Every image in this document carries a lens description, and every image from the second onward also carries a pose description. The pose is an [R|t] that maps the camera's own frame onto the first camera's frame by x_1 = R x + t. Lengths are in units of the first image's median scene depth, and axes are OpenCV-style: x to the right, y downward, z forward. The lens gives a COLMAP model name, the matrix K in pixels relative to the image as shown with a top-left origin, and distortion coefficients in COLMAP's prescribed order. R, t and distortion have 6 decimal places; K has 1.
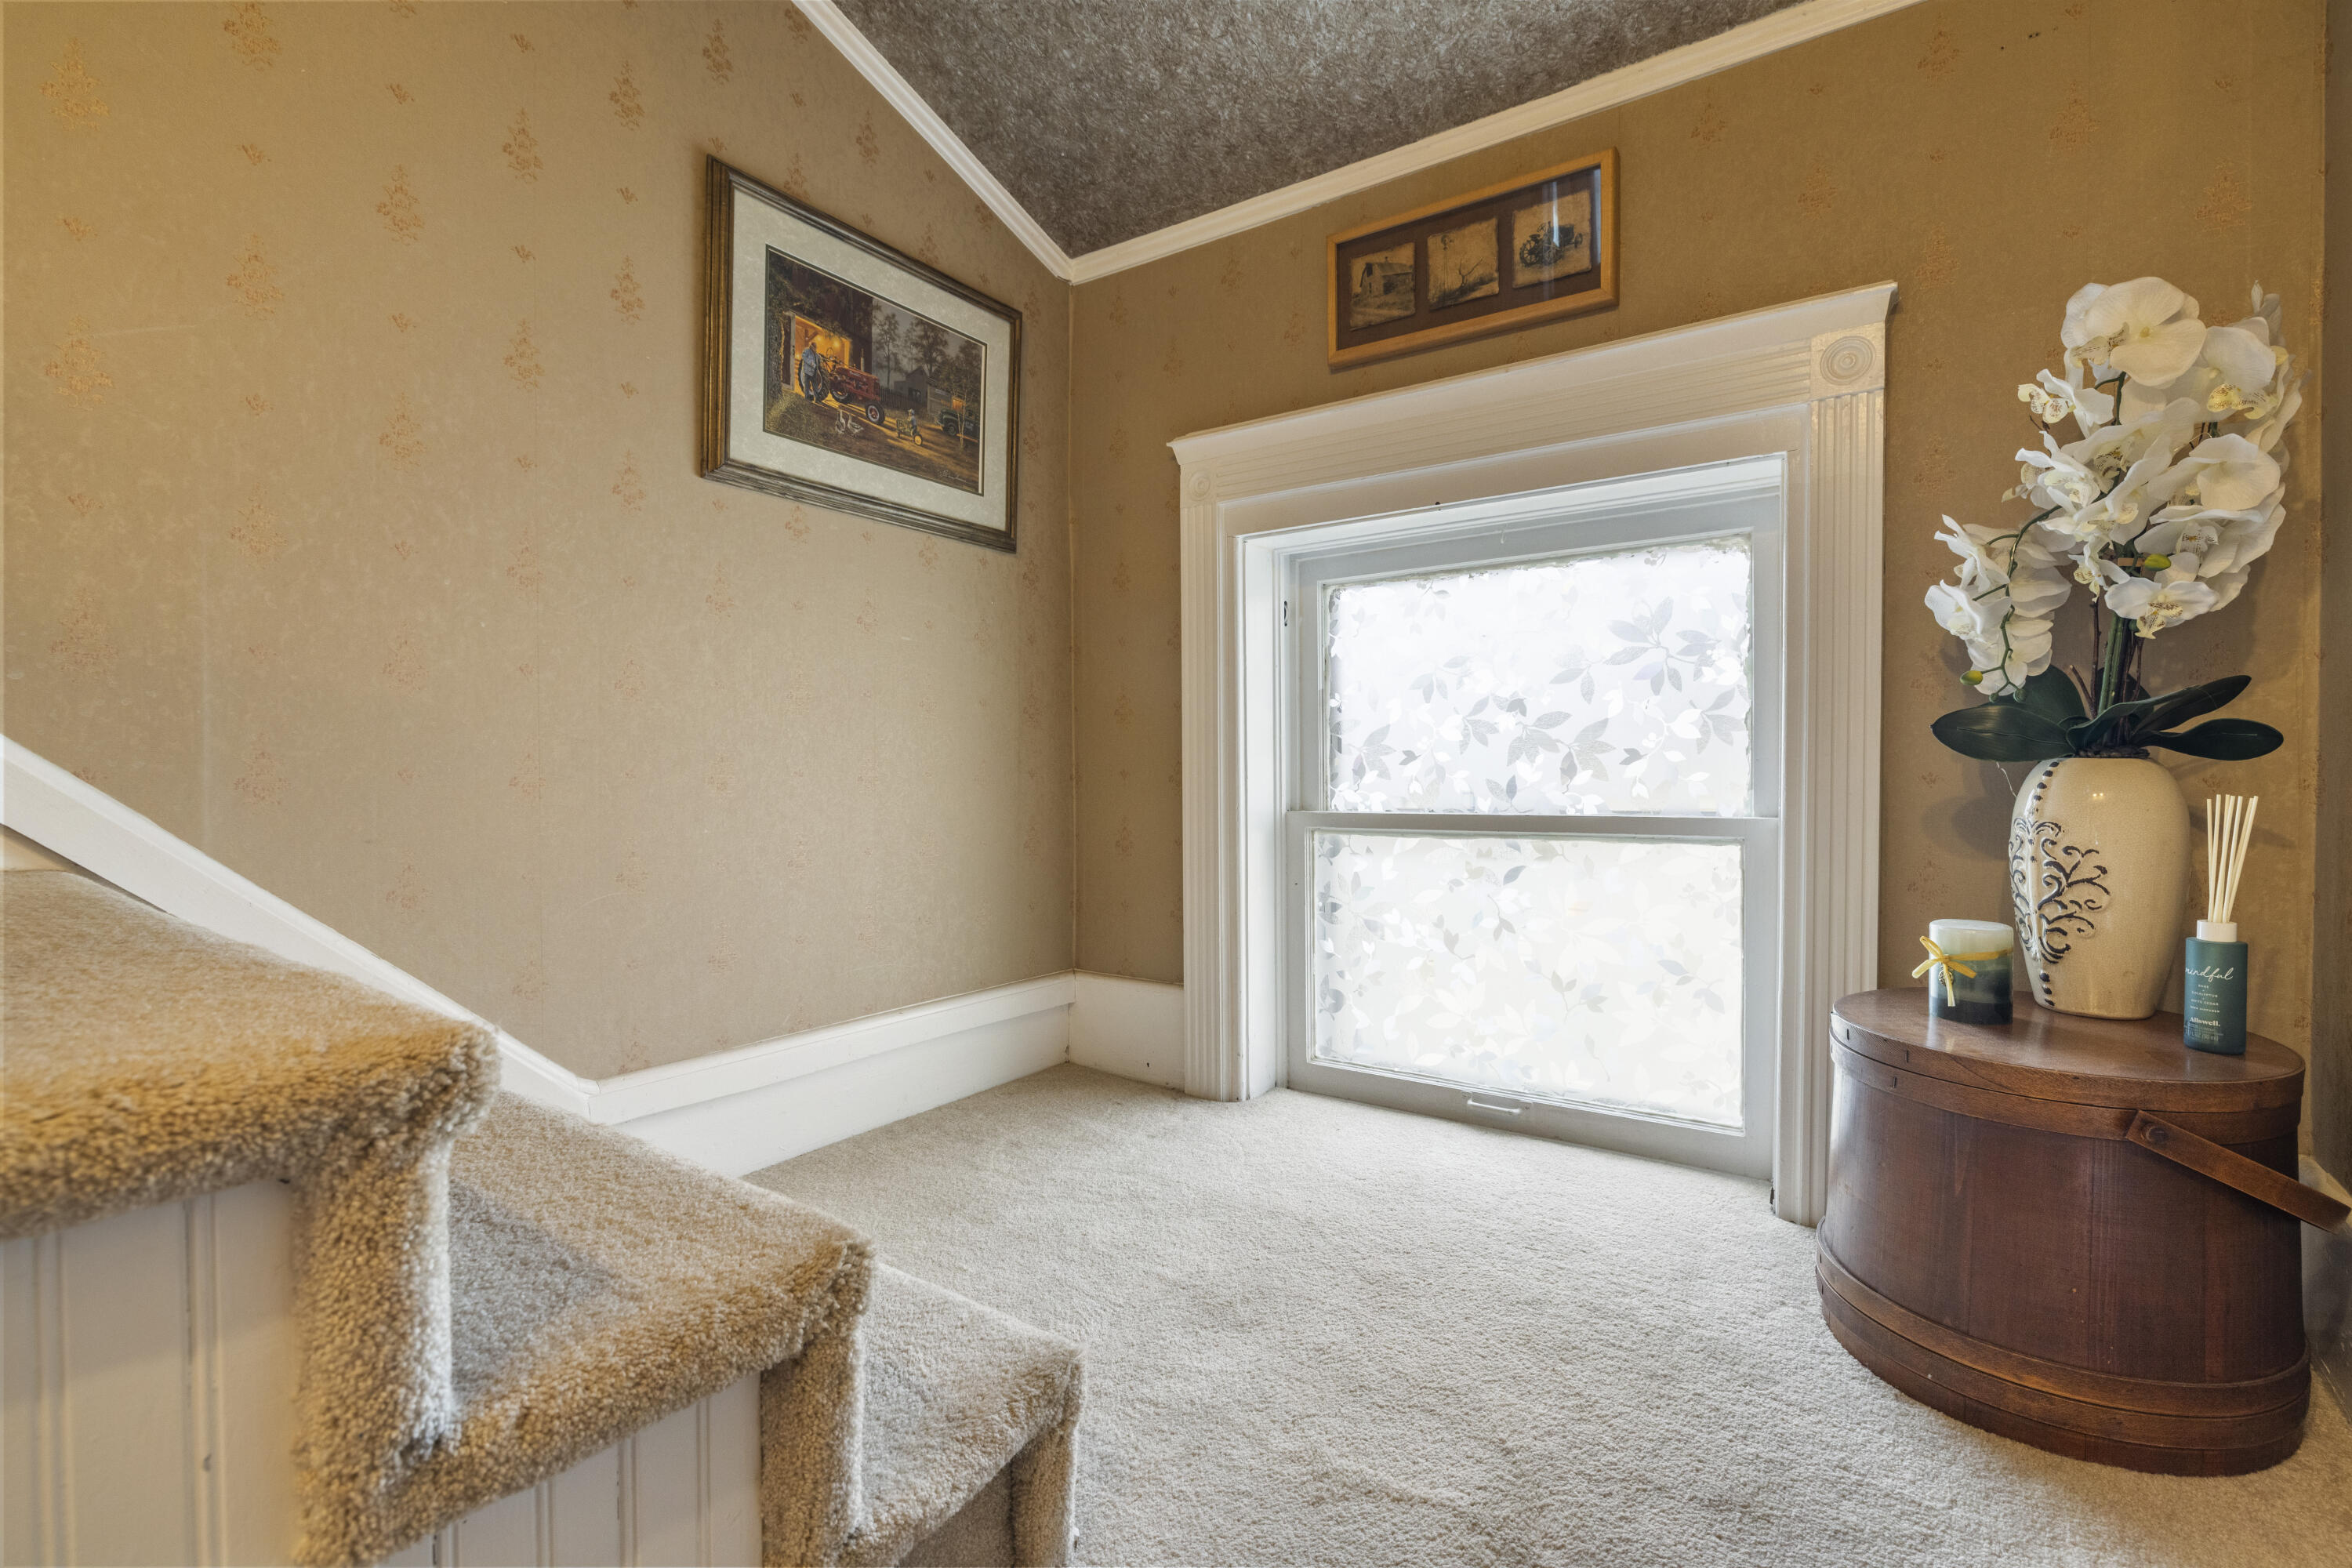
lens RADIAL K [[1085.5, 0, 1170.8], [0, 1085.5, 787.6], [0, 0, 1]] dist [-0.002856, 0.000341]
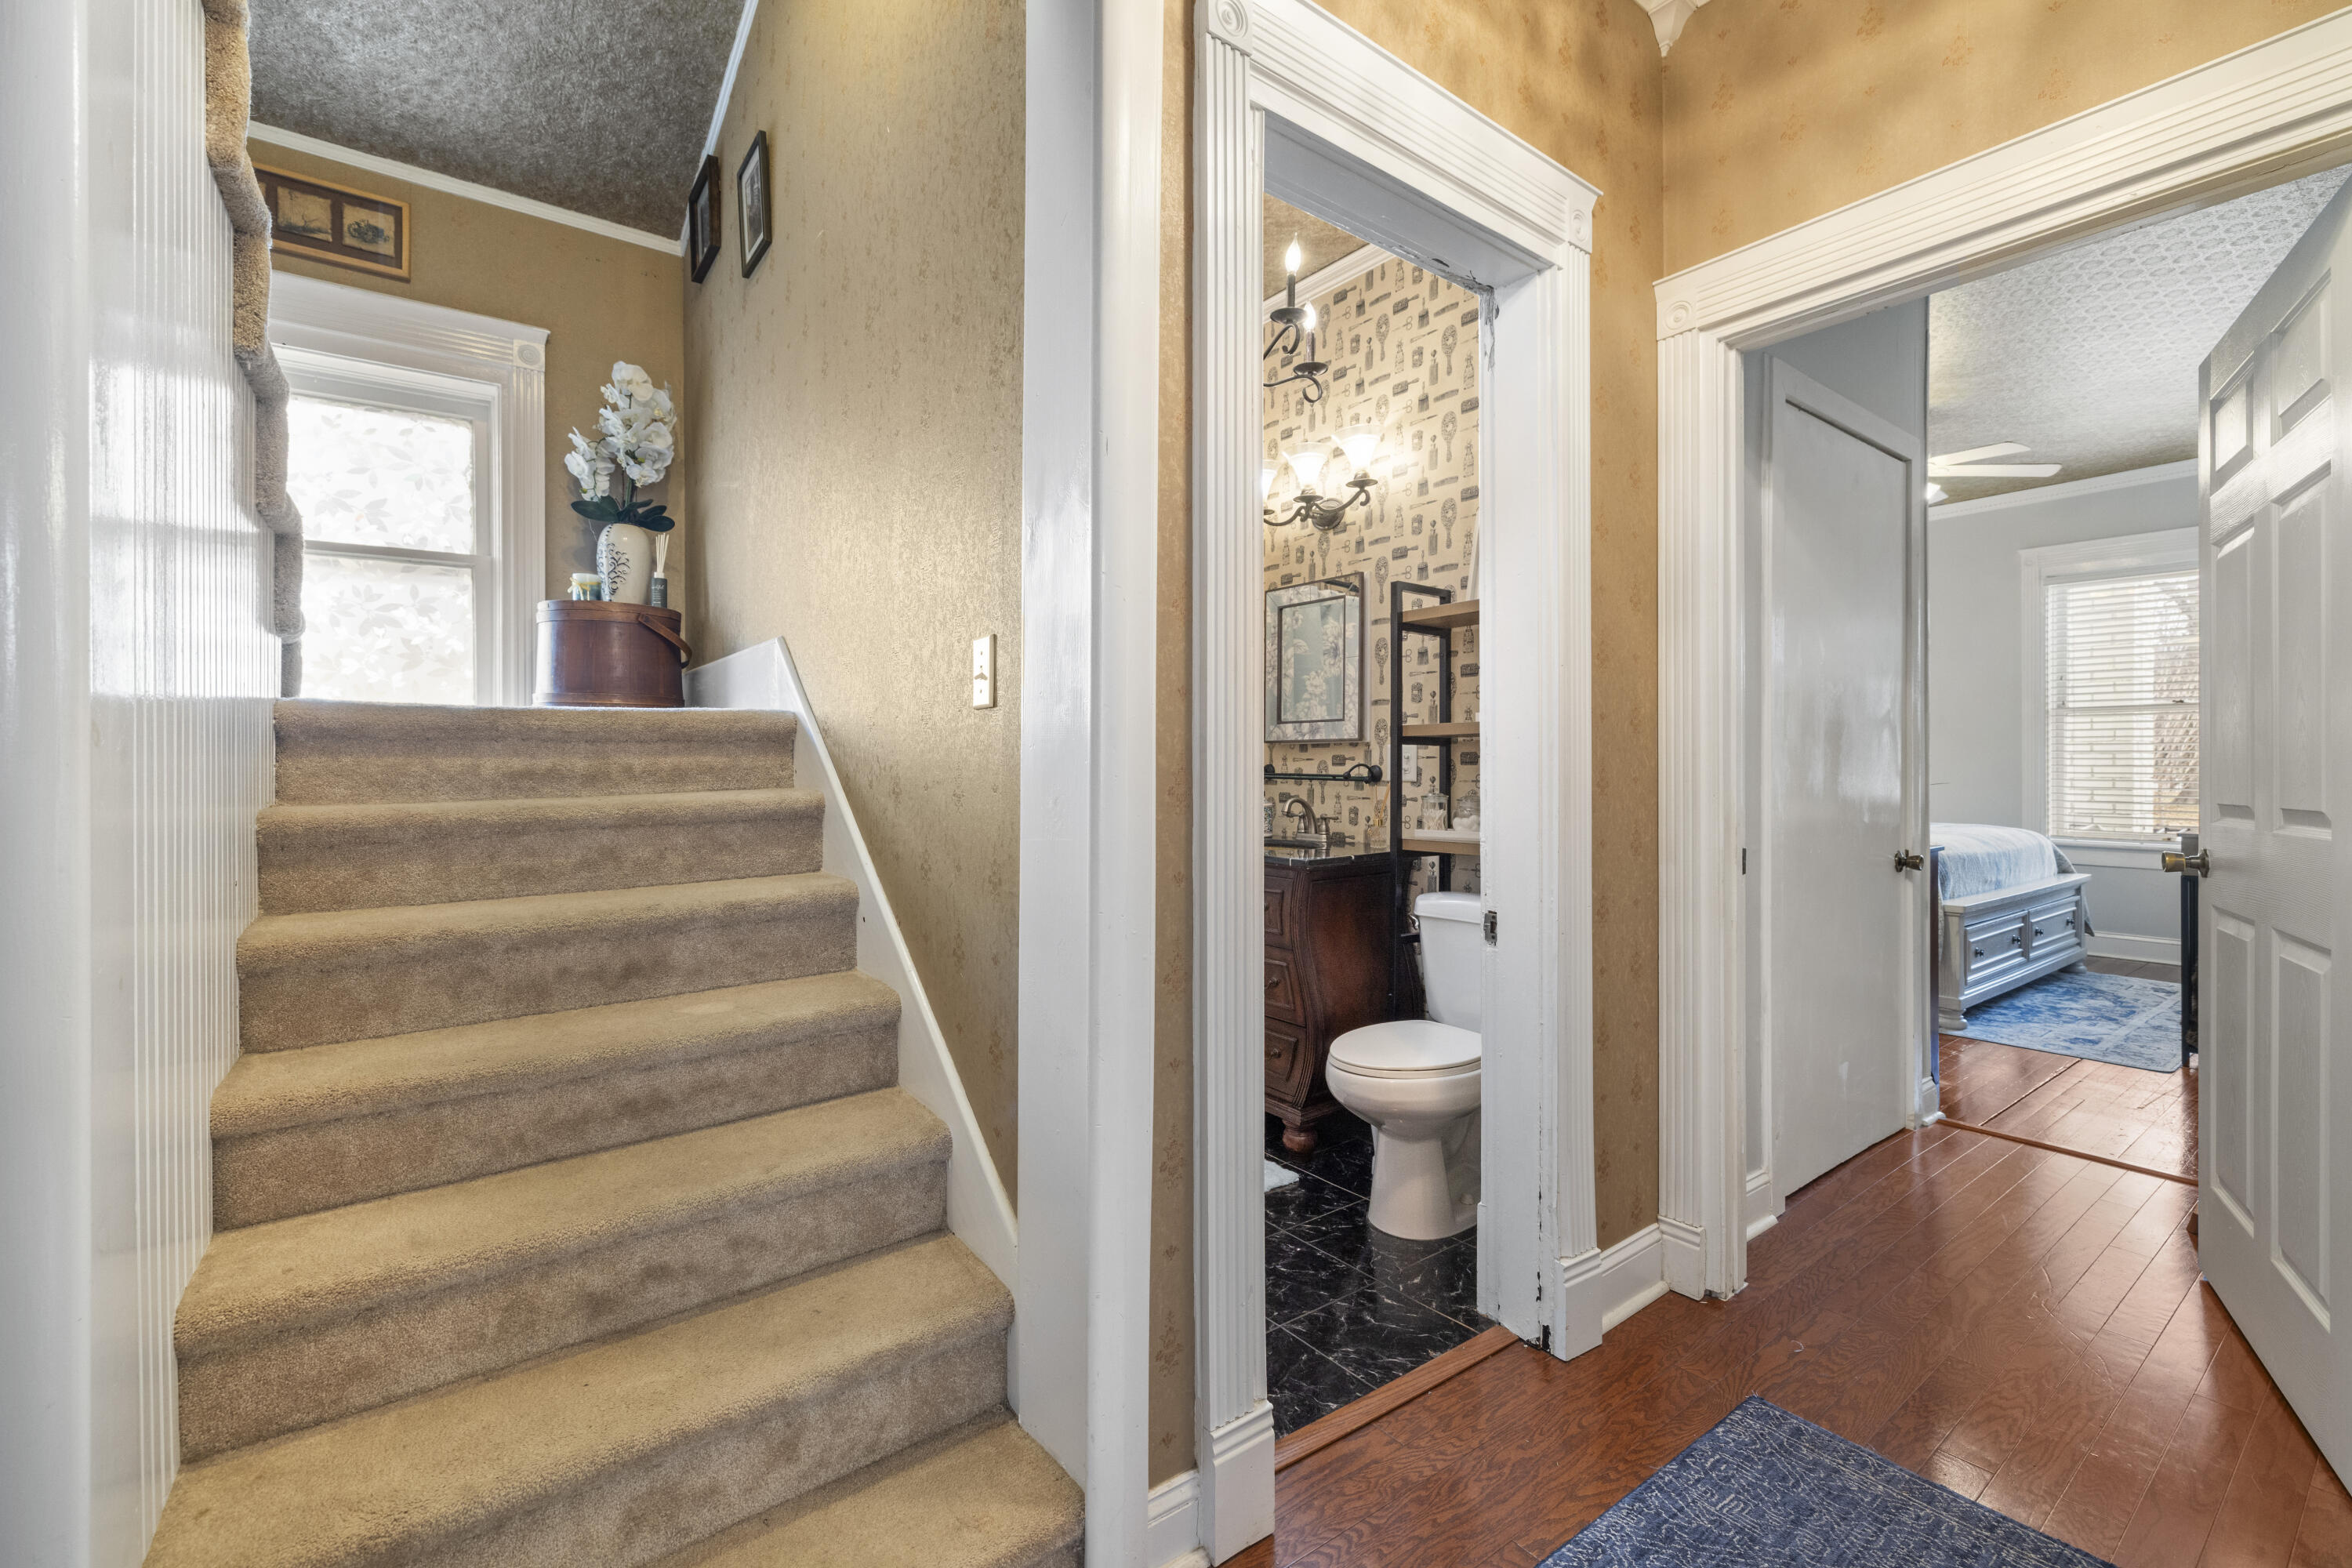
lens RADIAL K [[1001.1, 0, 1183.5], [0, 1001.1, 777.9], [0, 0, 1]] dist [0.005040, -0.001617]
pose [[0.317090, 0.000388, 0.948395, -1.173624], [0.019344, 0.999789, -0.006876, 0.671343], [-0.948198, 0.020527, 0.317016, -1.212040]]
